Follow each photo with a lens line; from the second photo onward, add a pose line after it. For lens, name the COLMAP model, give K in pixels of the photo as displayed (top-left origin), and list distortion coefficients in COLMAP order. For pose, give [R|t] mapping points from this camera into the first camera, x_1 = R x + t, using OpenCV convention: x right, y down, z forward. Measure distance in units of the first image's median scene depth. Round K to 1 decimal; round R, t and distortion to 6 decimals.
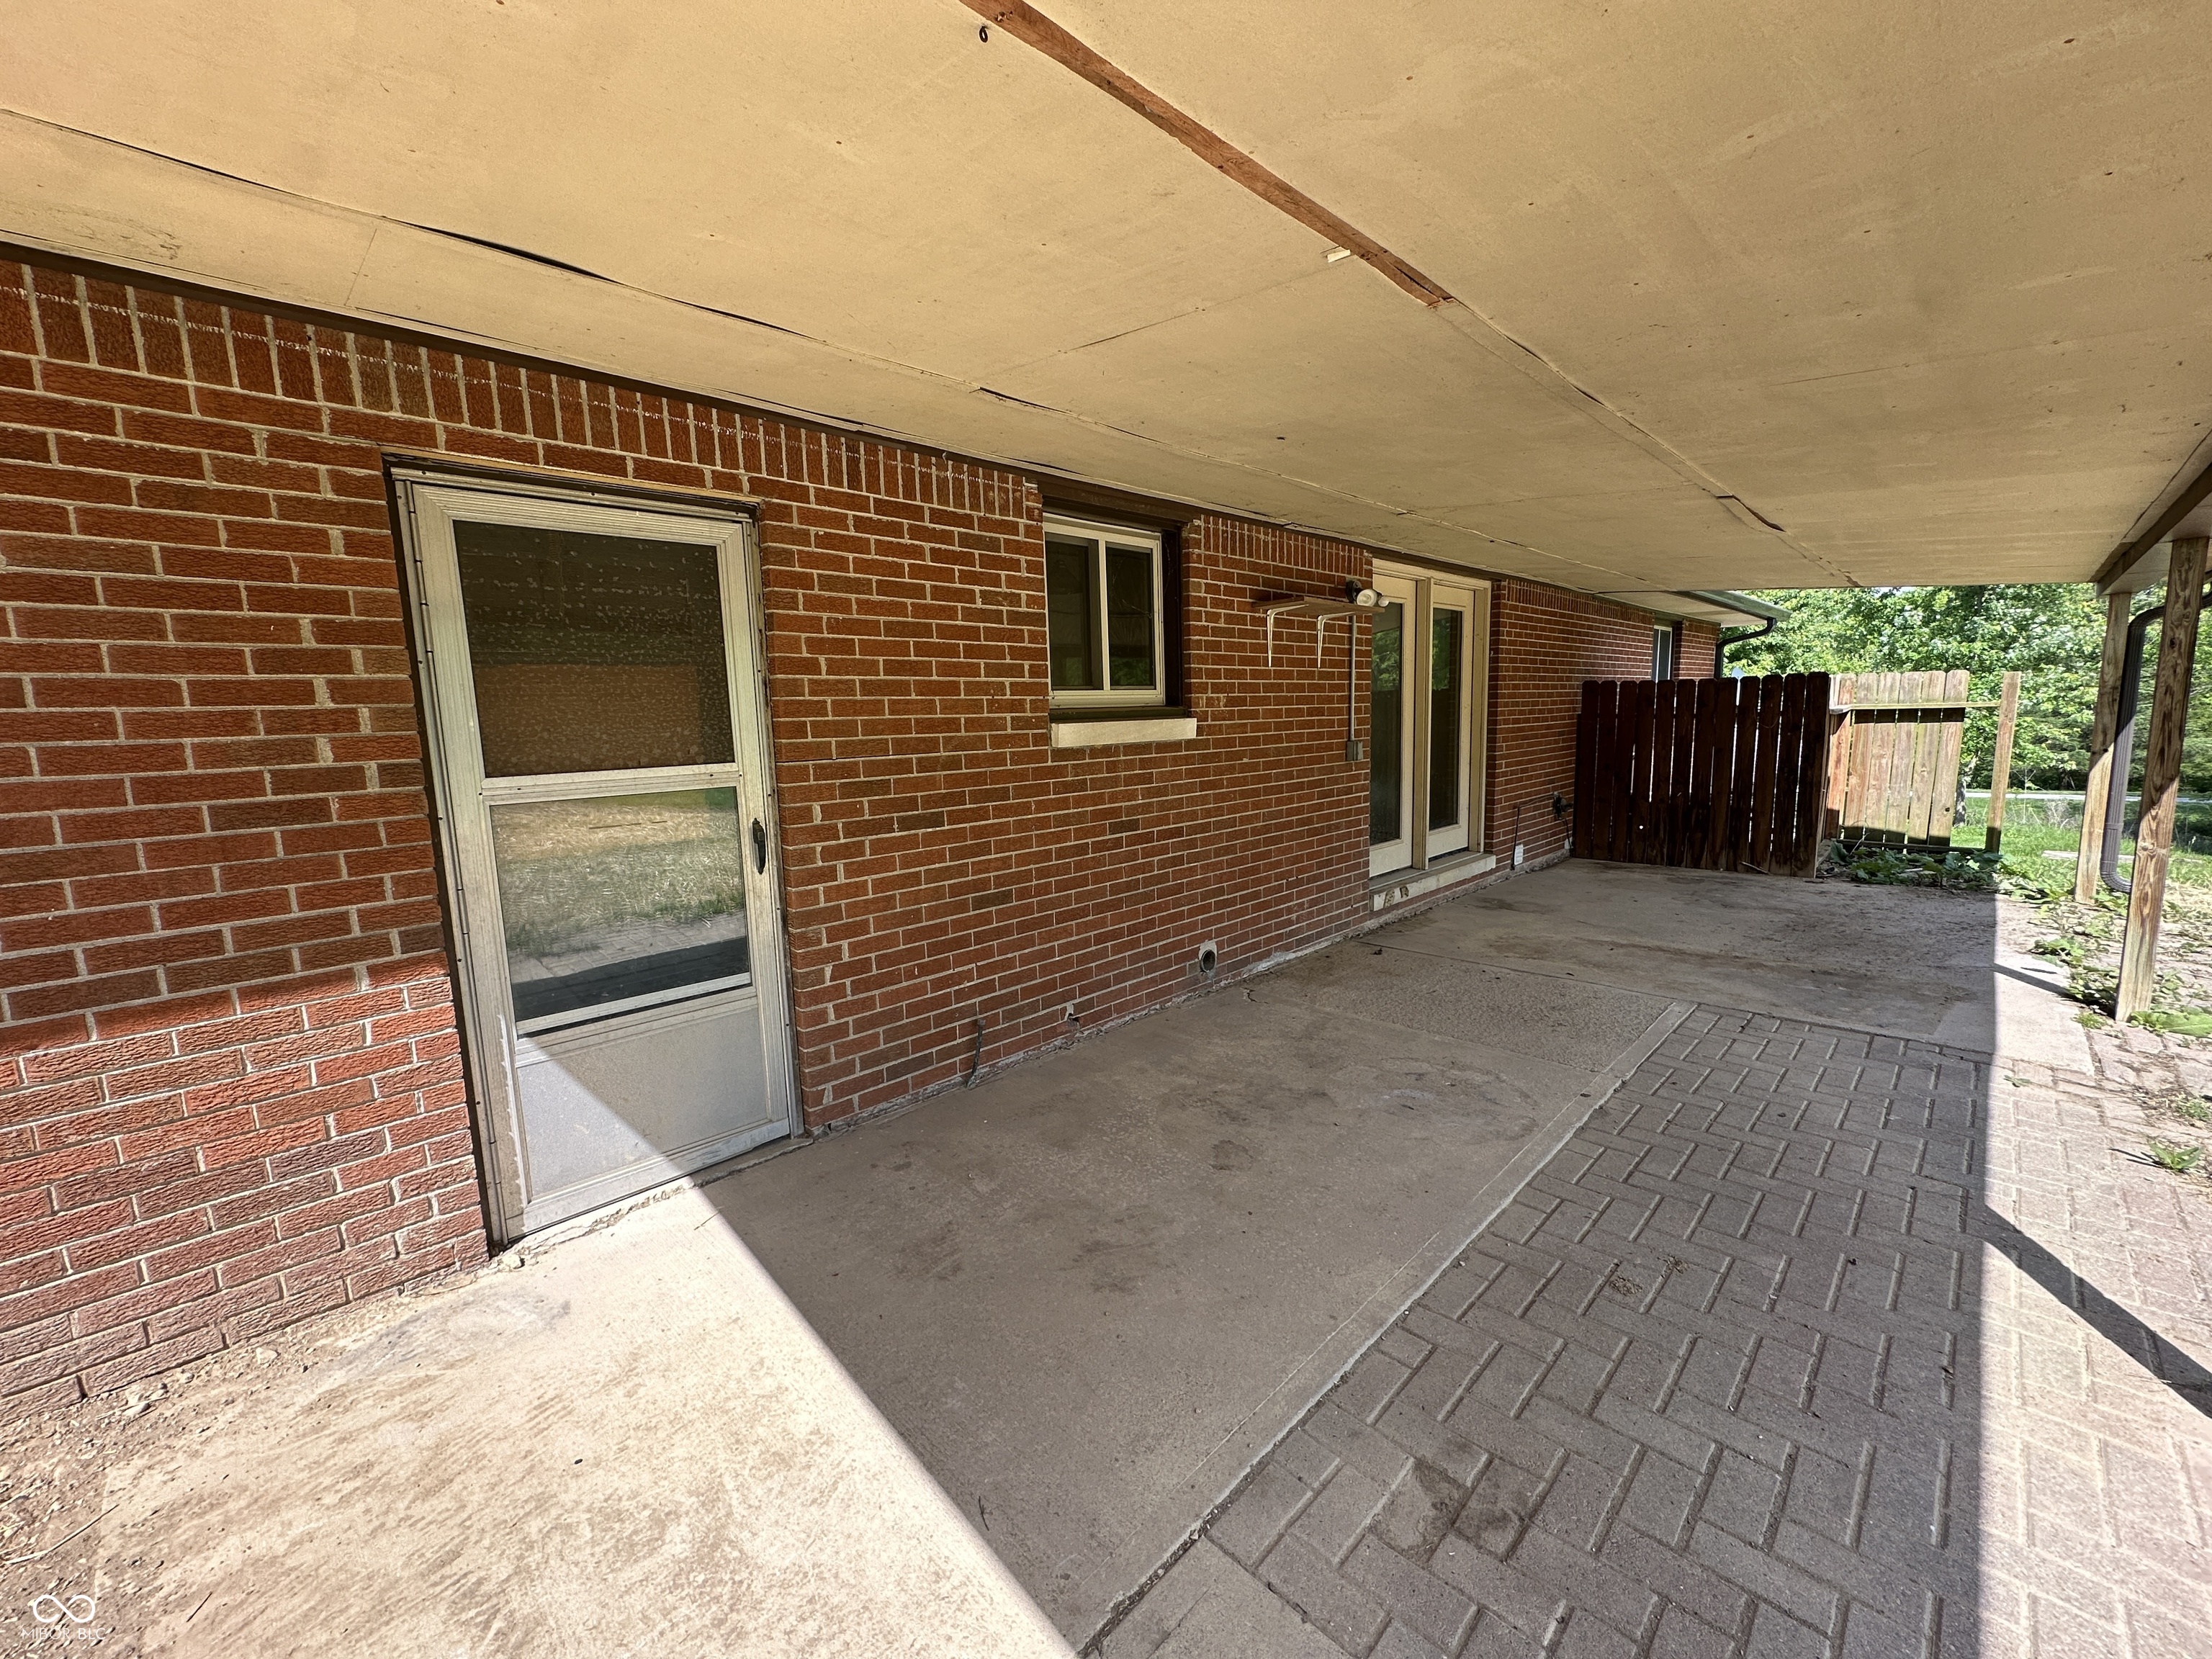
lens RADIAL K [[878.7, 0, 1101.4], [0, 878.7, 834.1], [0, 0, 1]] dist [-0.005528, 0.001304]
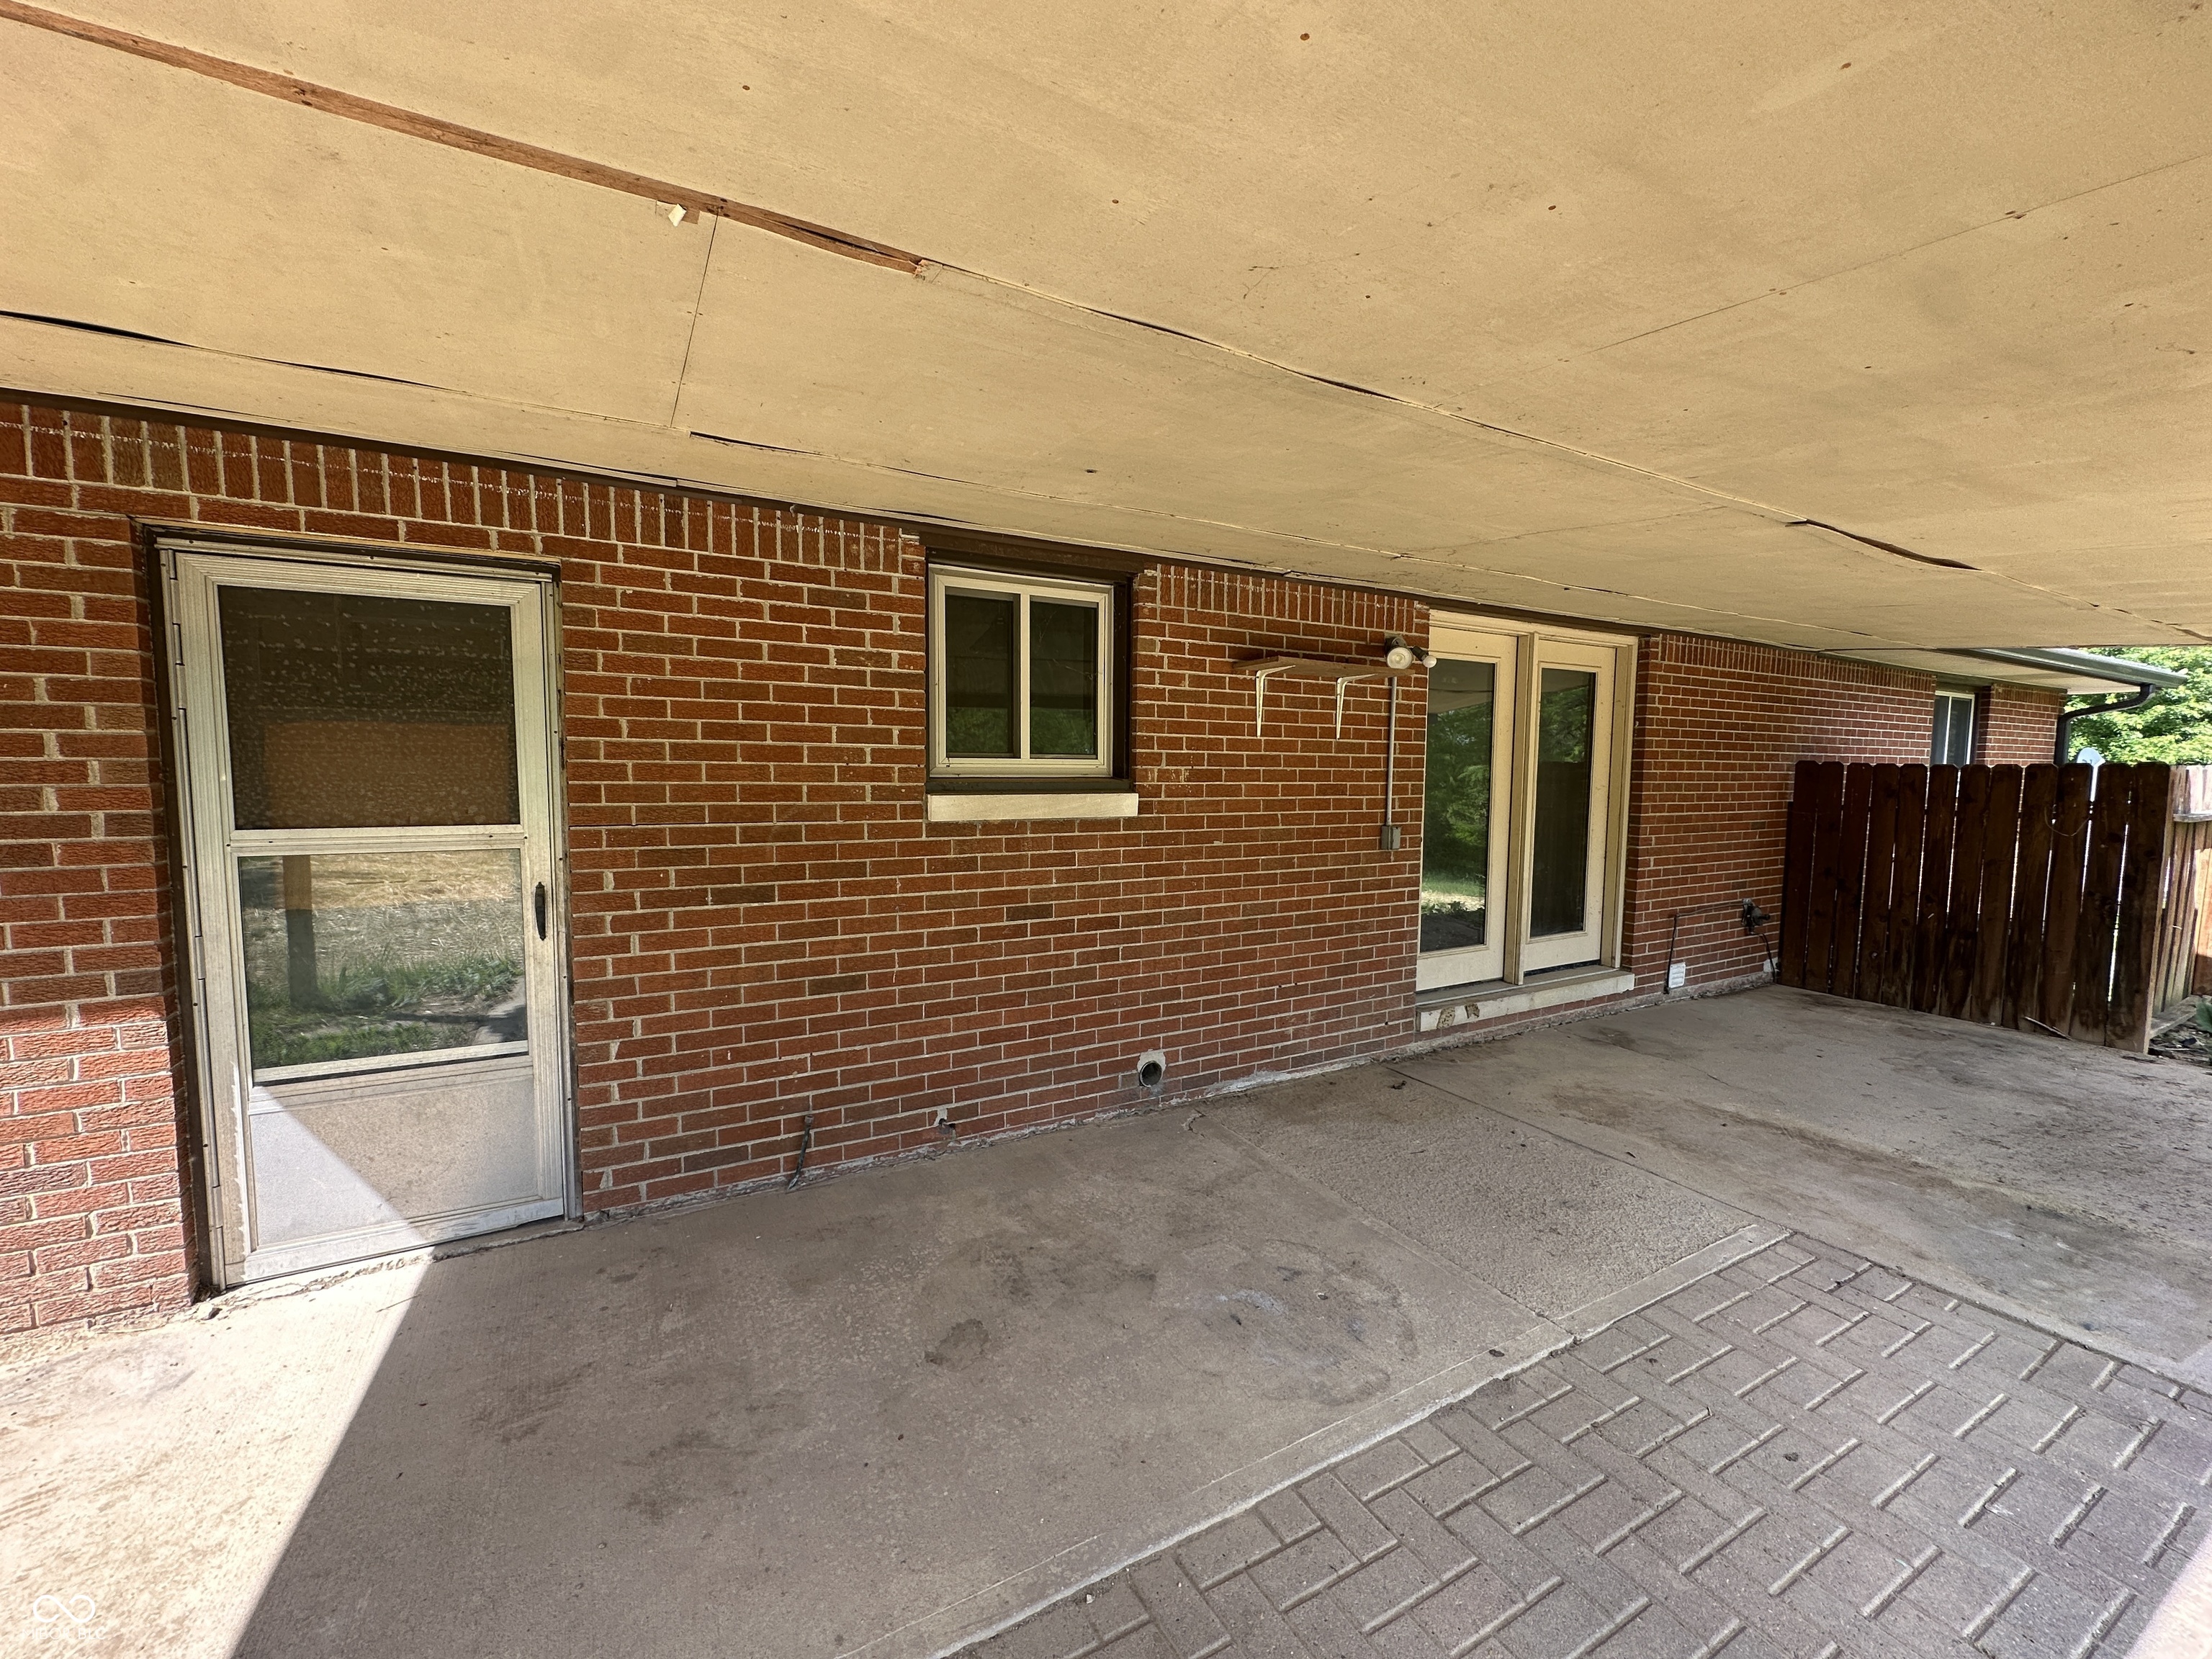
lens RADIAL K [[878.7, 0, 1102.3], [0, 878.7, 833.3], [0, 0, 1]] dist [-0.005528, 0.001304]
pose [[0.961565, 0.060257, -0.267883, 0.335916], [-0.075259, 0.996099, -0.046083, -0.053965], [0.264061, 0.064473, 0.962349, 0.167094]]
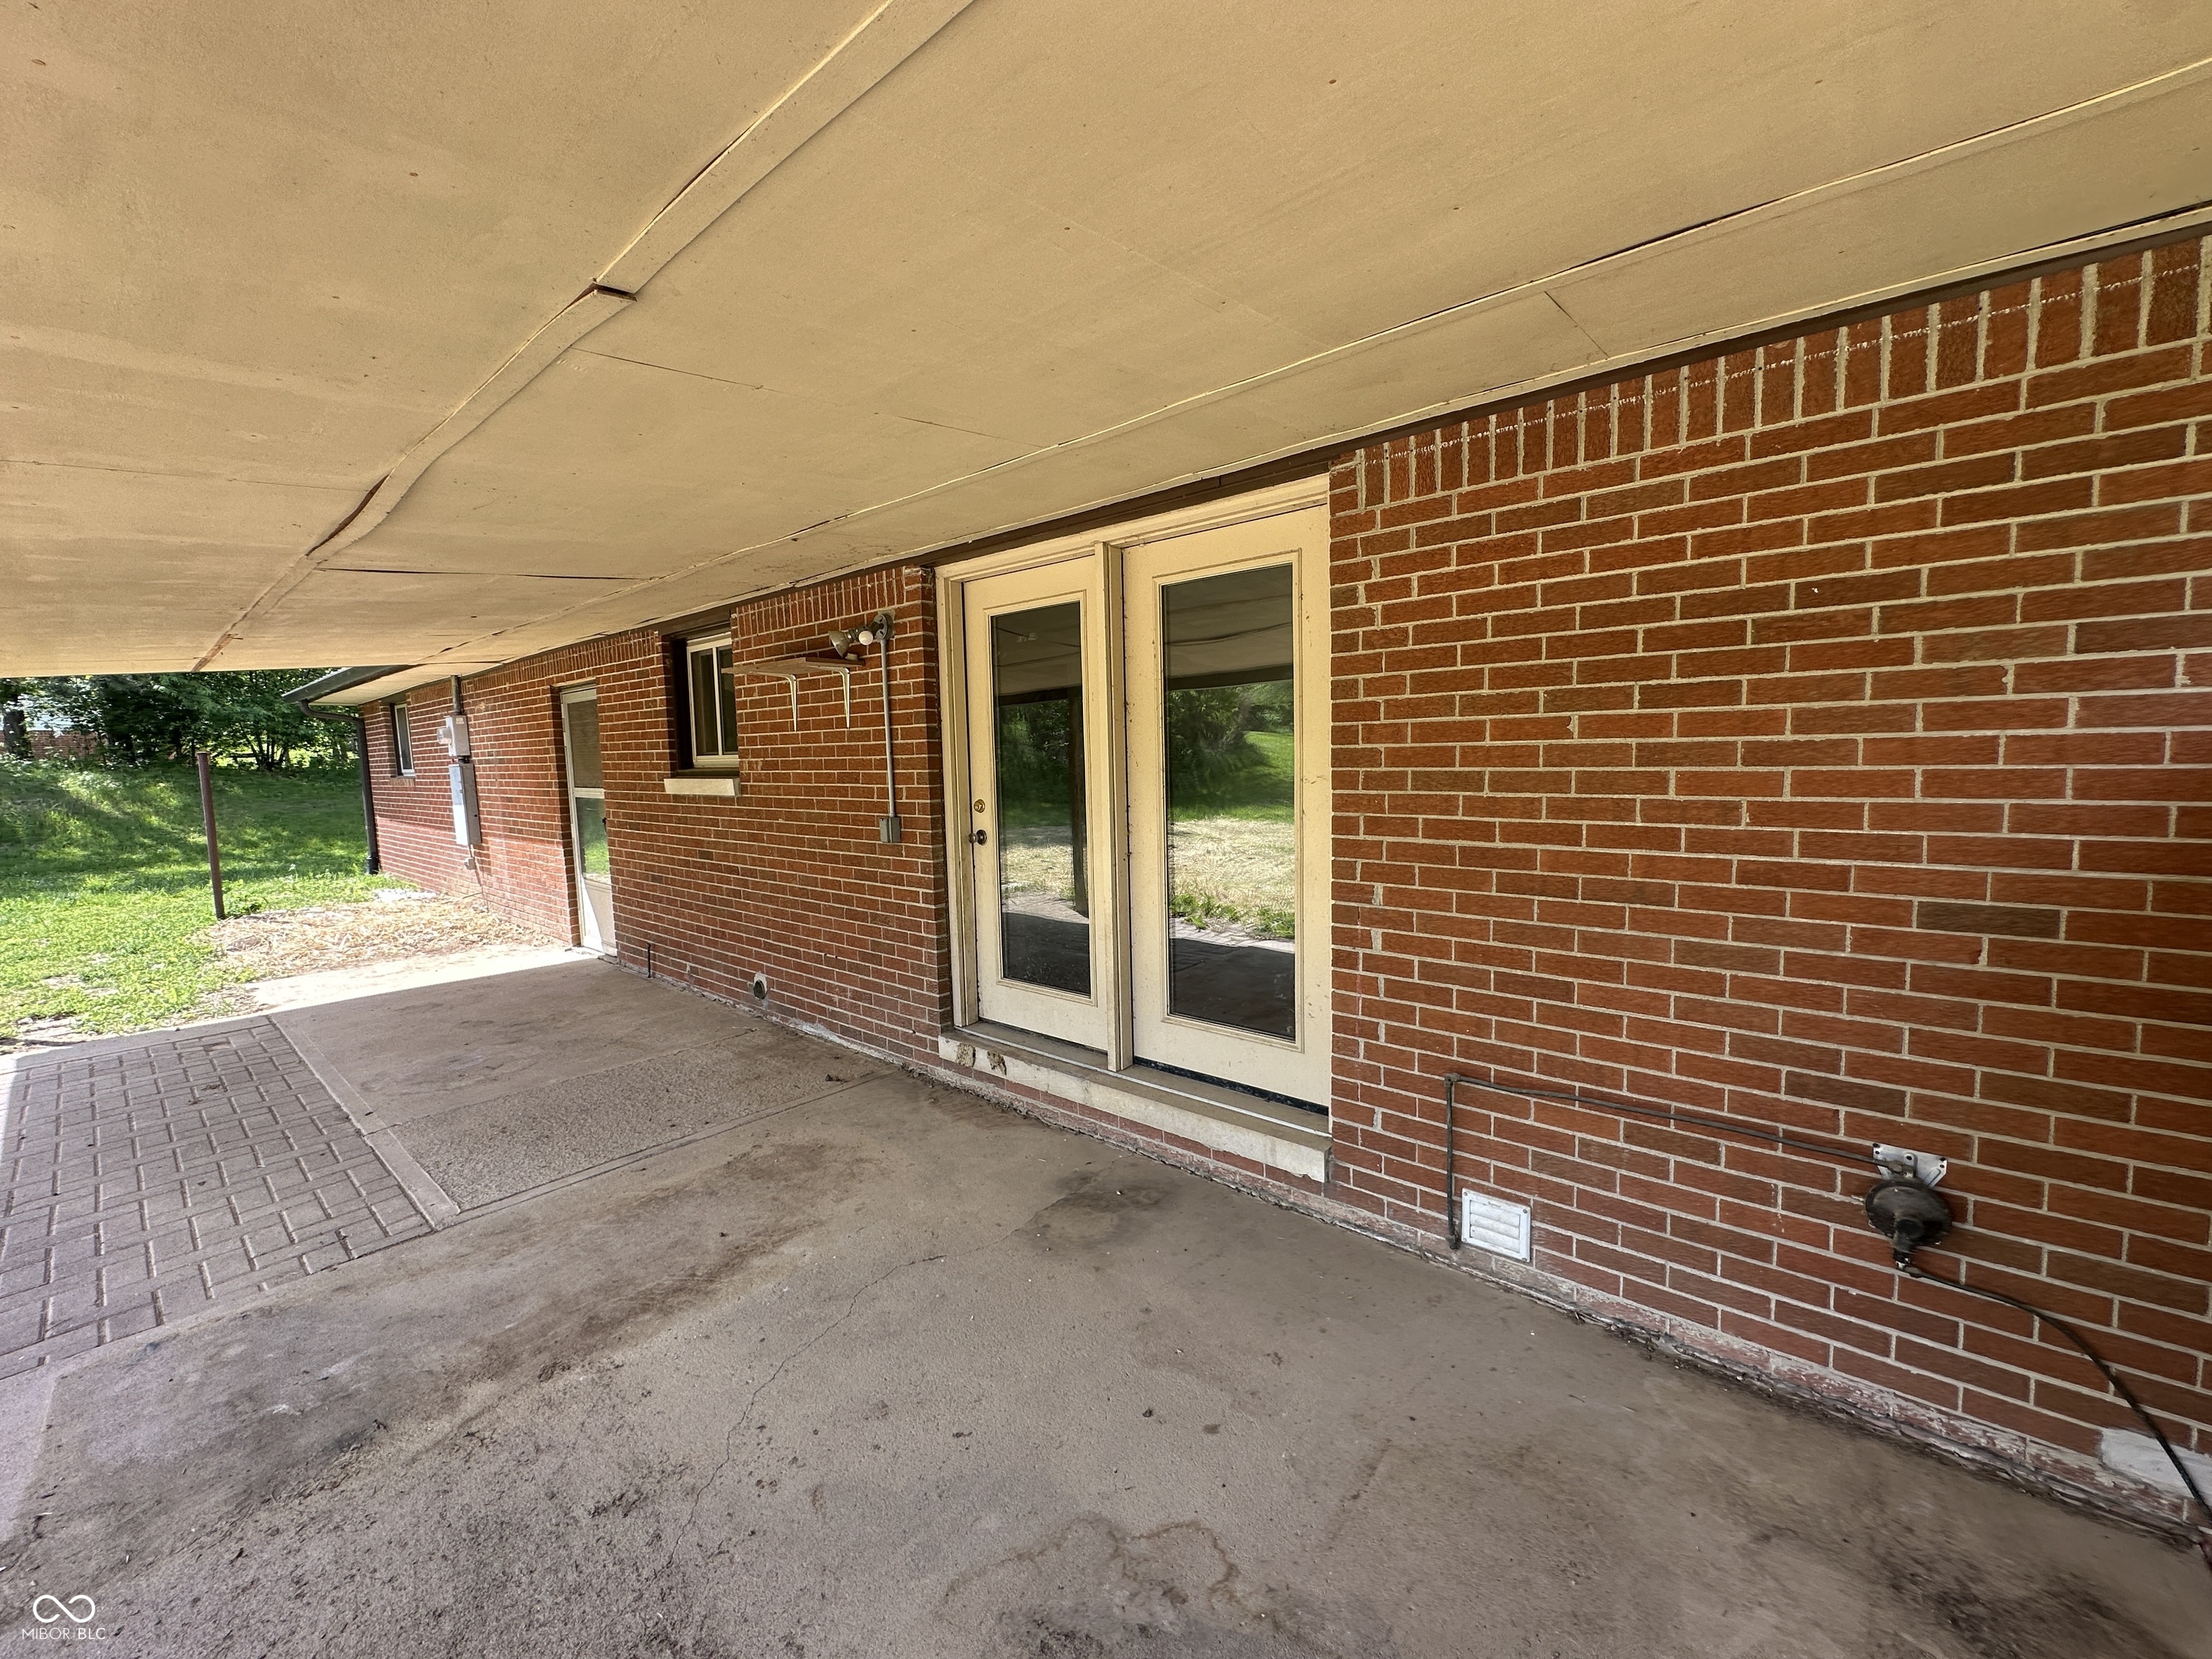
lens RADIAL K [[878.7, 0, 1103.5], [0, 878.7, 829.2], [0, 0, 1]] dist [-0.005528, 0.001304]
pose [[0.086372, 0.117037, -0.989365, 1.458990], [-0.116189, 0.987482, 0.106671, -0.271924], [0.989465, 0.105740, 0.098889, 1.505057]]
